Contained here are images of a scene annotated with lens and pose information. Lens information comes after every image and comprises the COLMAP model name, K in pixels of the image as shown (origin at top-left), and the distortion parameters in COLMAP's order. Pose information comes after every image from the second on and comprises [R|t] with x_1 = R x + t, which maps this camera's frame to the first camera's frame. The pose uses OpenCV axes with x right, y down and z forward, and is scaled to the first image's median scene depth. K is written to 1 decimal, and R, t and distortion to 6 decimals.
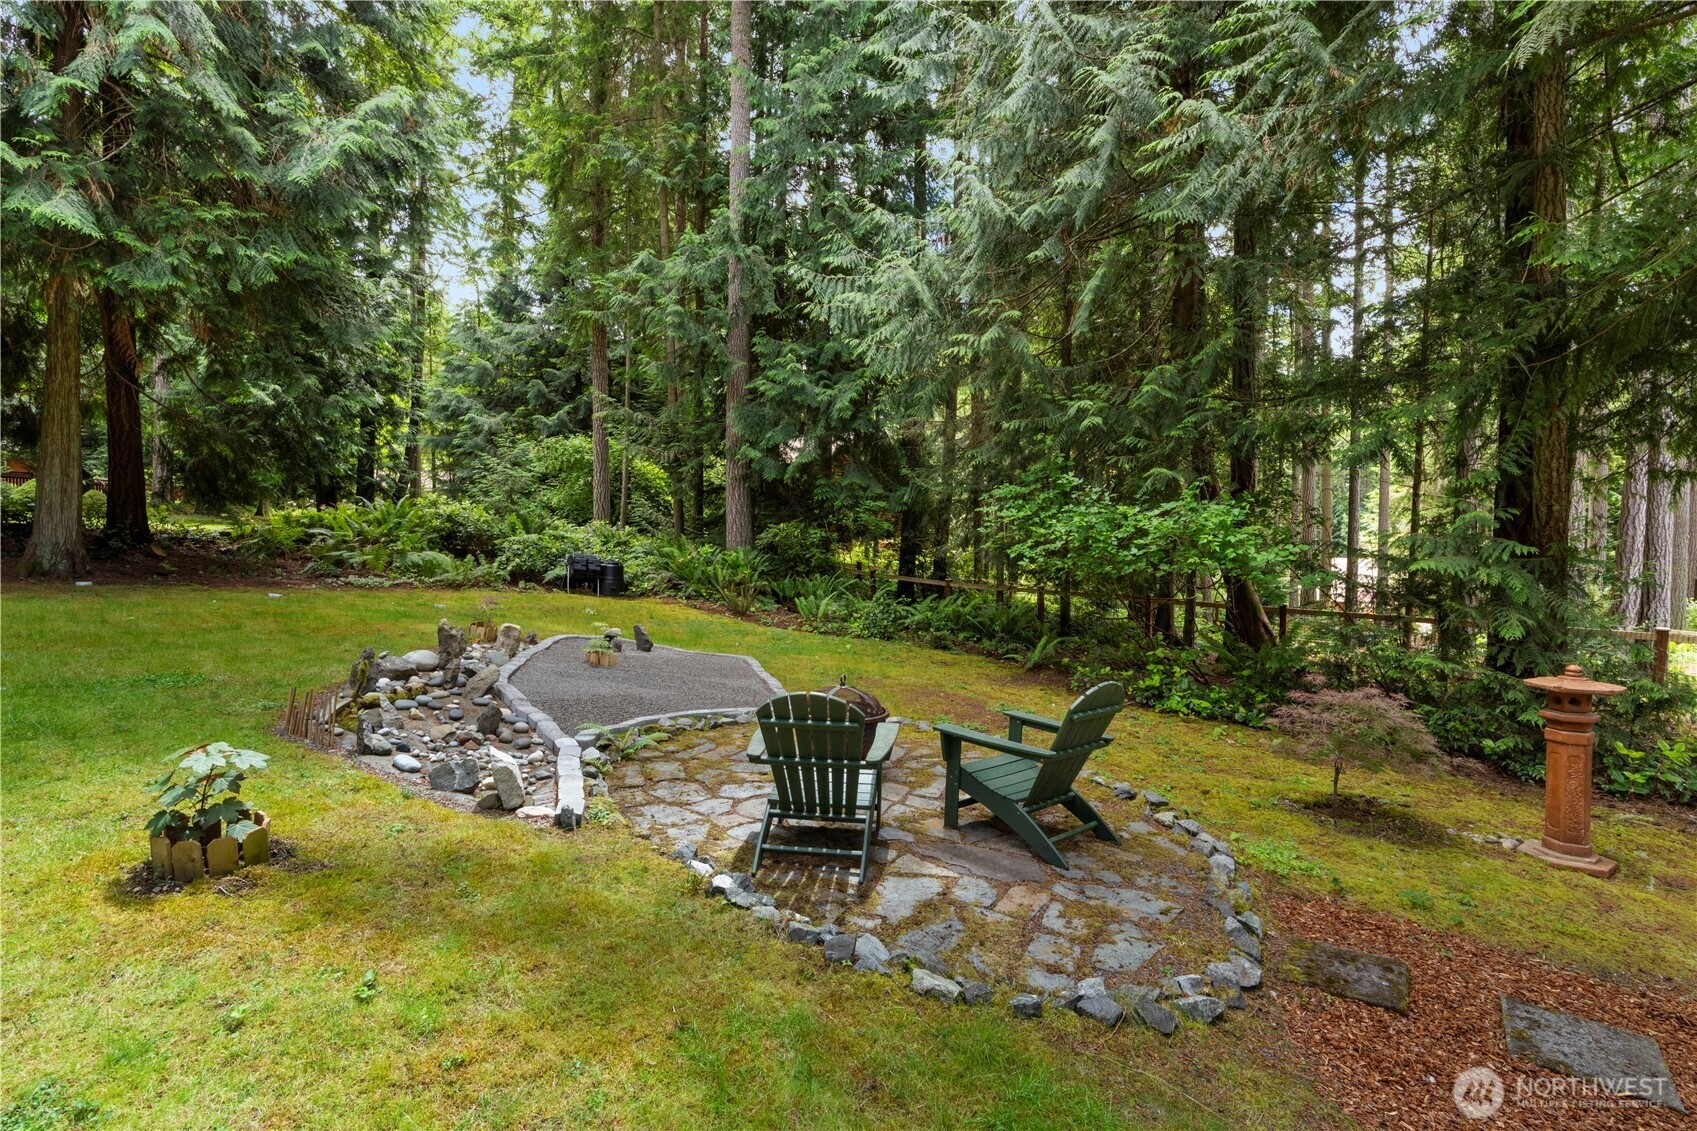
lens RADIAL K [[770.9, 0, 844.4], [0, 770.9, 569.2], [0, 0, 1]] dist [-0.001979, 0.000717]
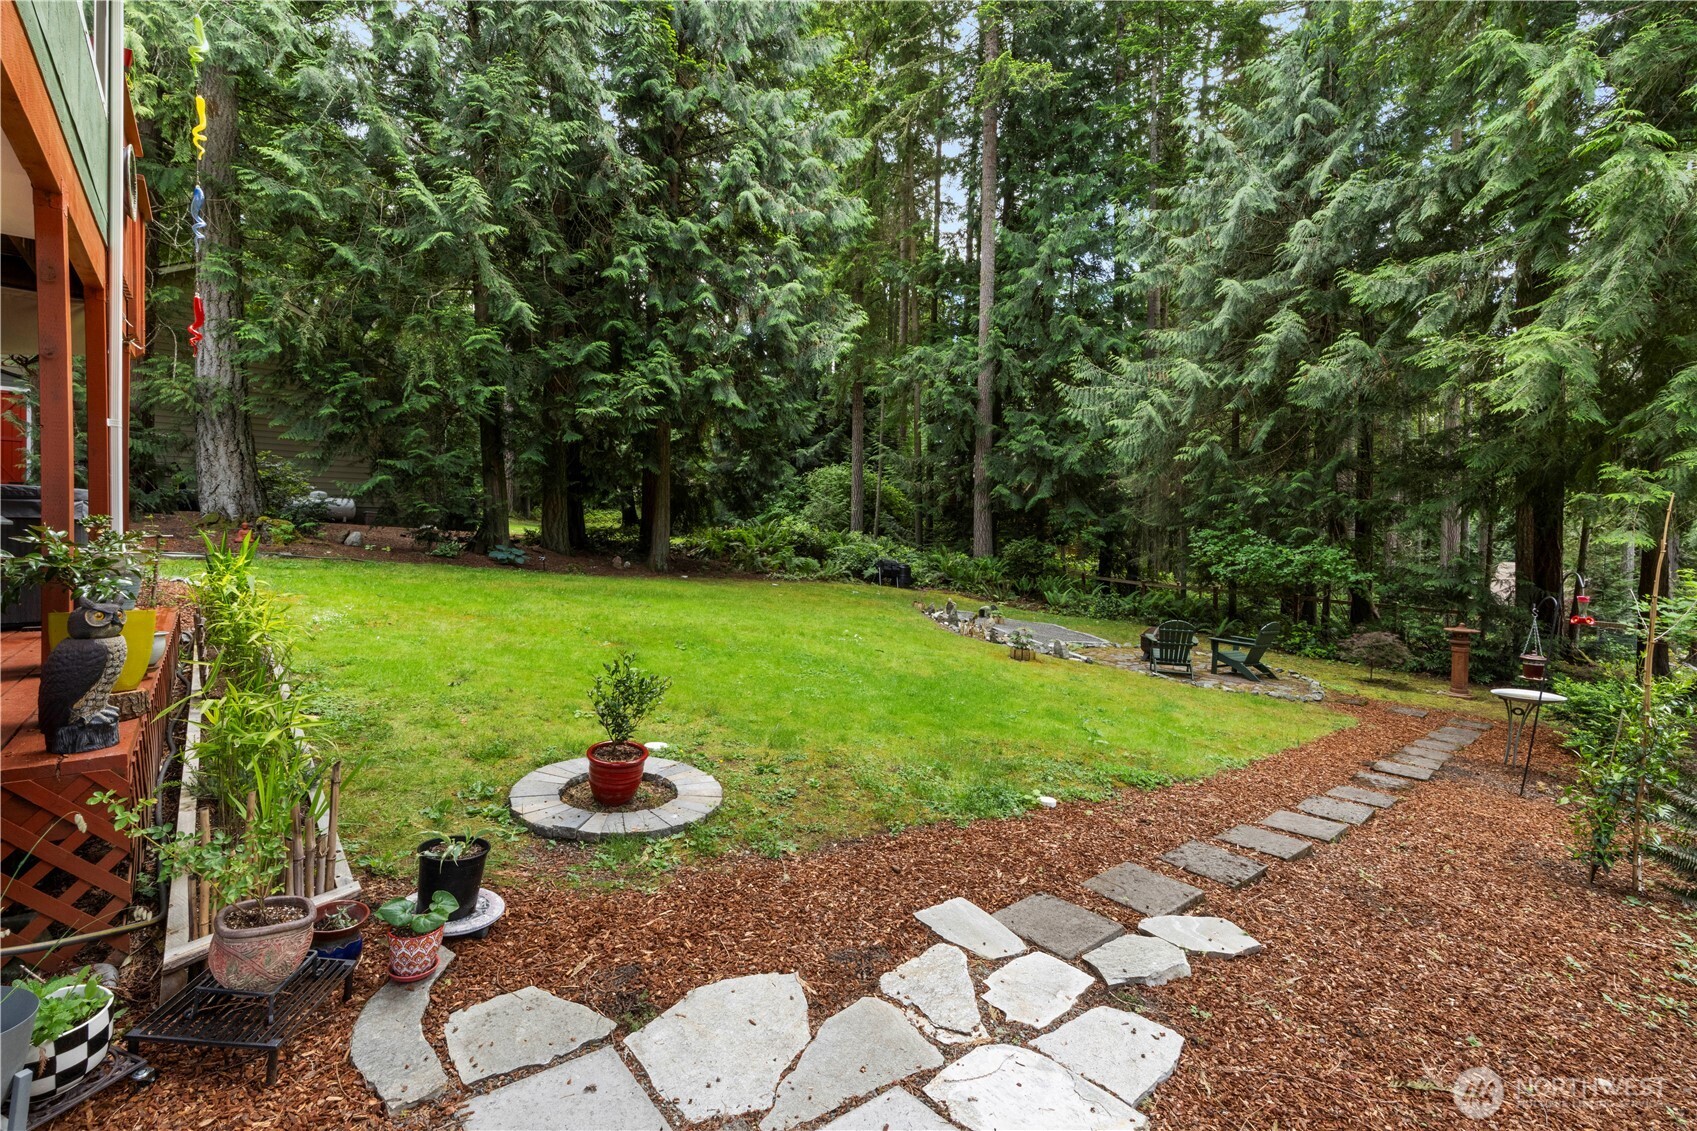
lens RADIAL K [[770.9, 0, 842.7], [0, 770.9, 561.6], [0, 0, 1]] dist [-0.001979, 0.000717]
pose [[0.986045, 0.012491, -0.166009, -0.295668], [-0.012351, 0.999922, 0.001875, -0.028474], [0.166019, 0.000202, 0.986122, -0.808998]]
